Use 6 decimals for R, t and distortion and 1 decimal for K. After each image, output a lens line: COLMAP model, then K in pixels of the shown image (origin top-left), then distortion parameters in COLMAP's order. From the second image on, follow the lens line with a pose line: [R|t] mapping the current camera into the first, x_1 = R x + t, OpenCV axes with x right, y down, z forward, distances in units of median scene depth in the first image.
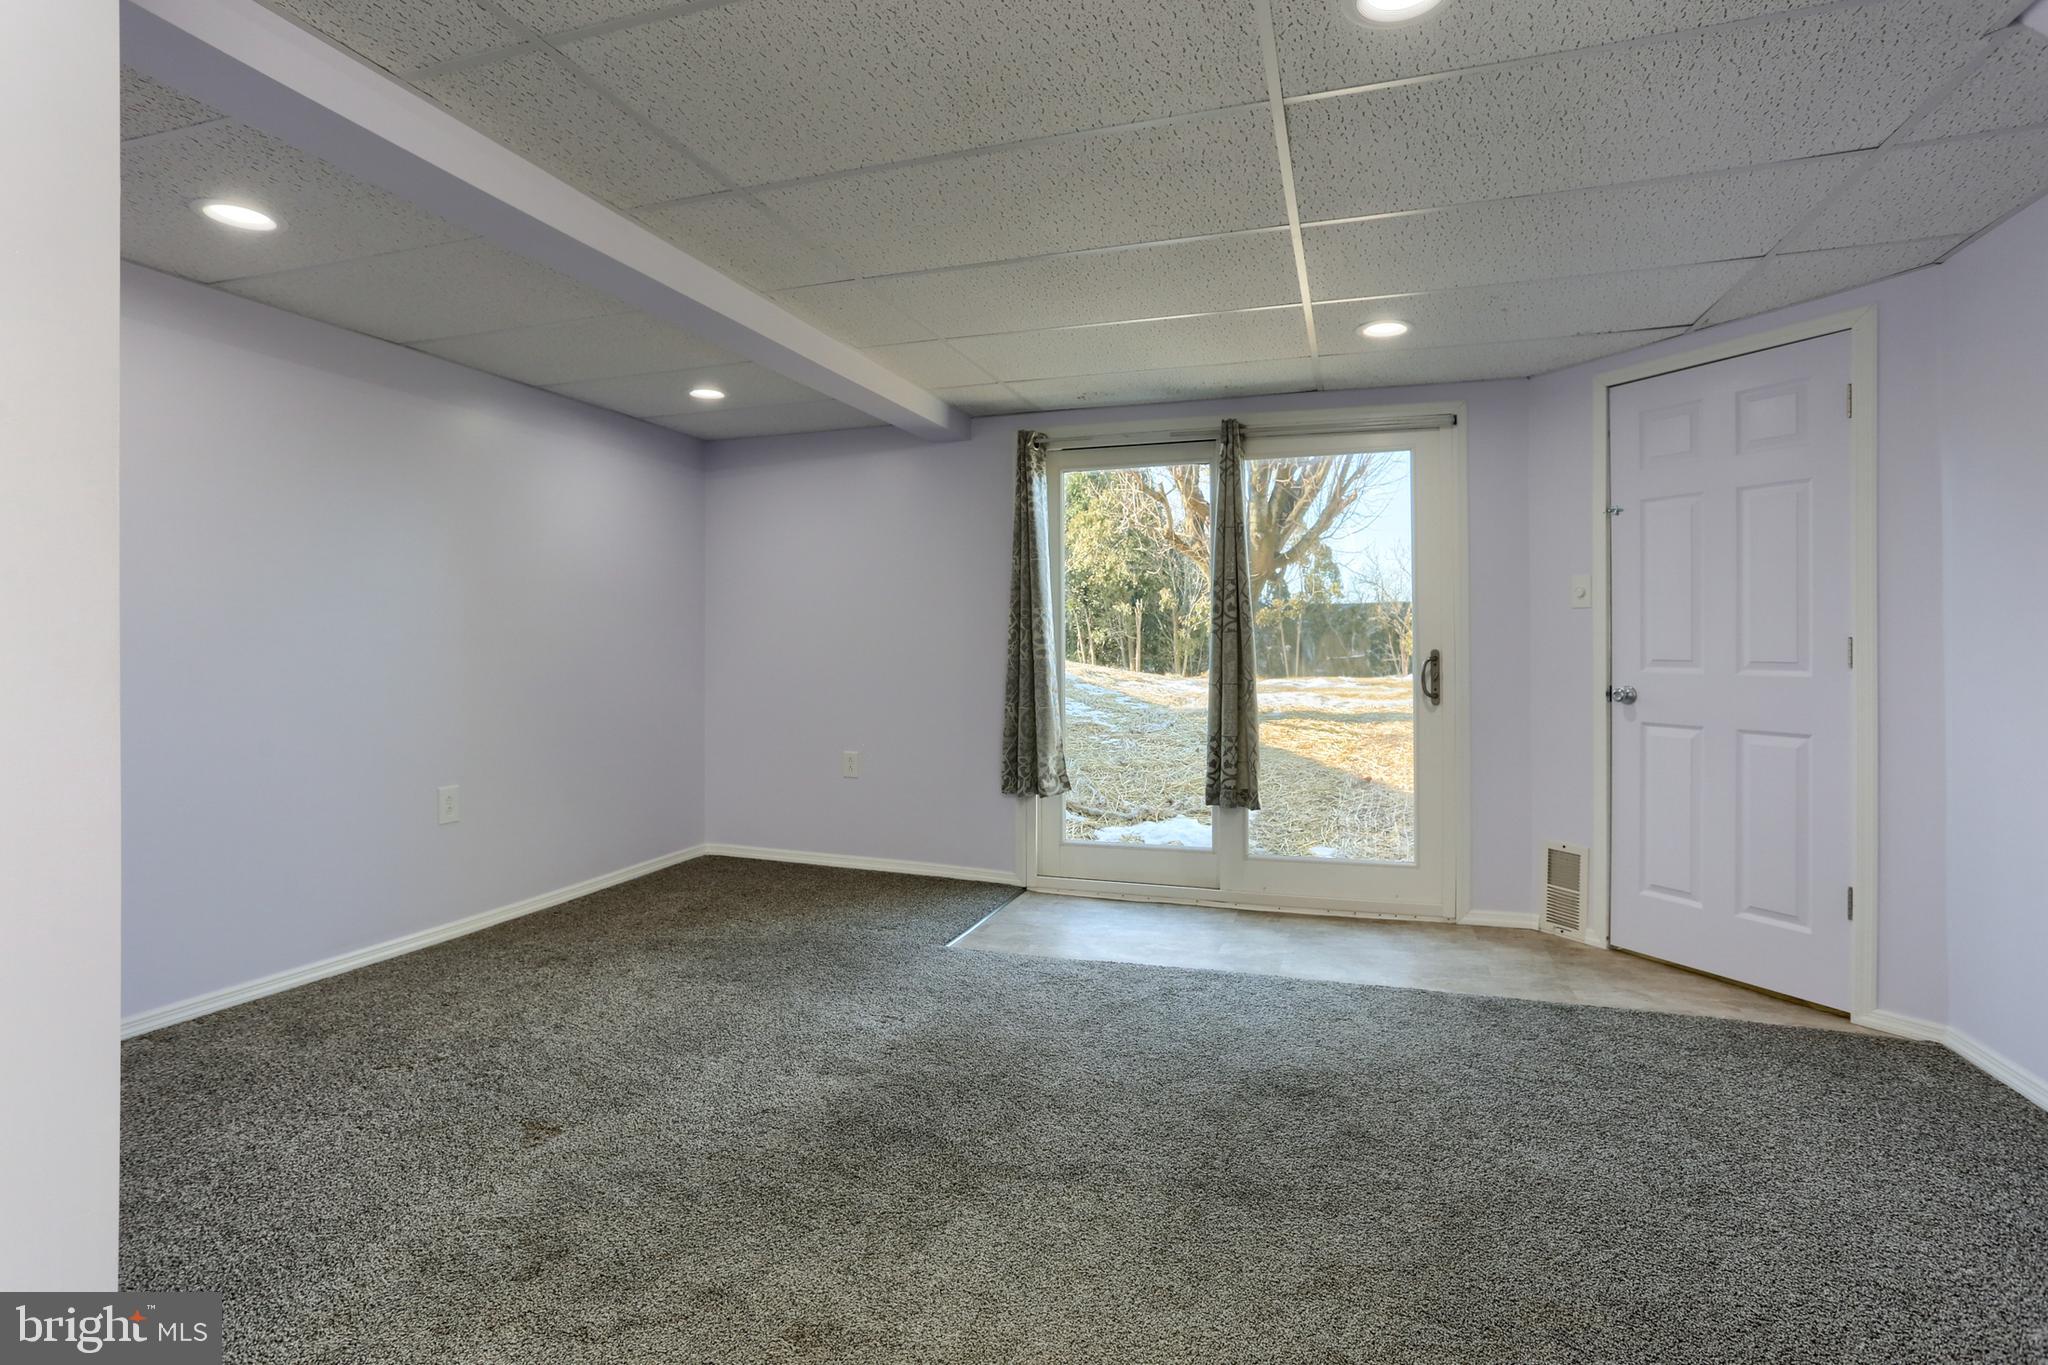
lens RADIAL K [[1014.0, 0, 1024.5], [0, 1014.0, 659.3], [0, 0, 1]] dist [-0.059055, 0.040255]
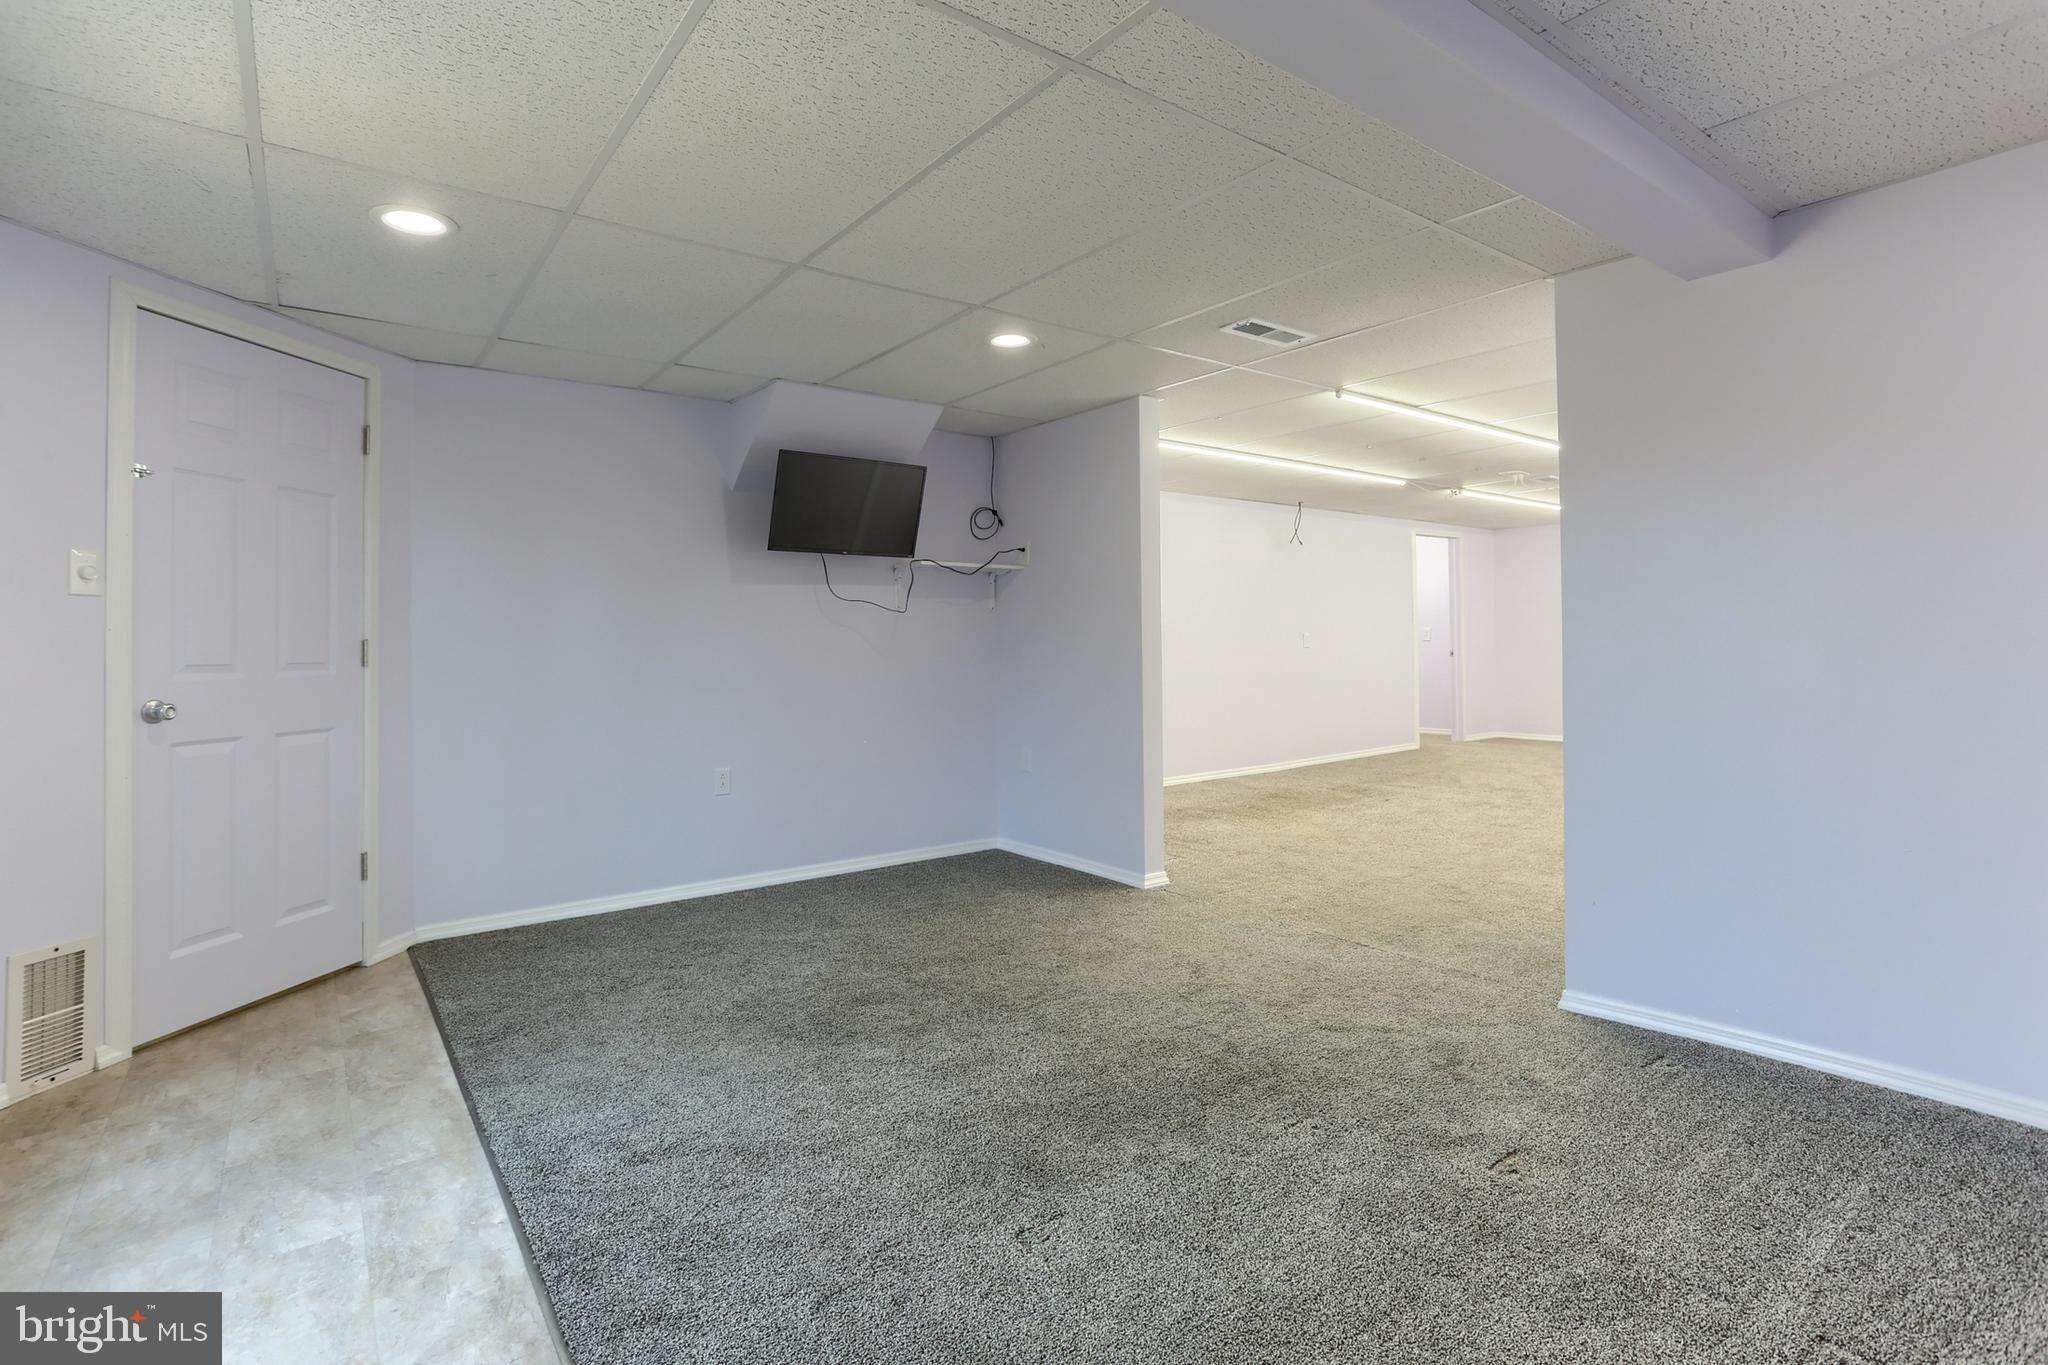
lens RADIAL K [[1014.0, 0, 1024.5], [0, 1014.0, 659.3], [0, 0, 1]] dist [-0.059055, 0.040255]
pose [[-0.816463, -0.000539, 0.577398, -0.438382], [0.019588, 0.999398, 0.028631, -0.015238], [-0.577066, 0.034686, -0.815961, 1.360556]]
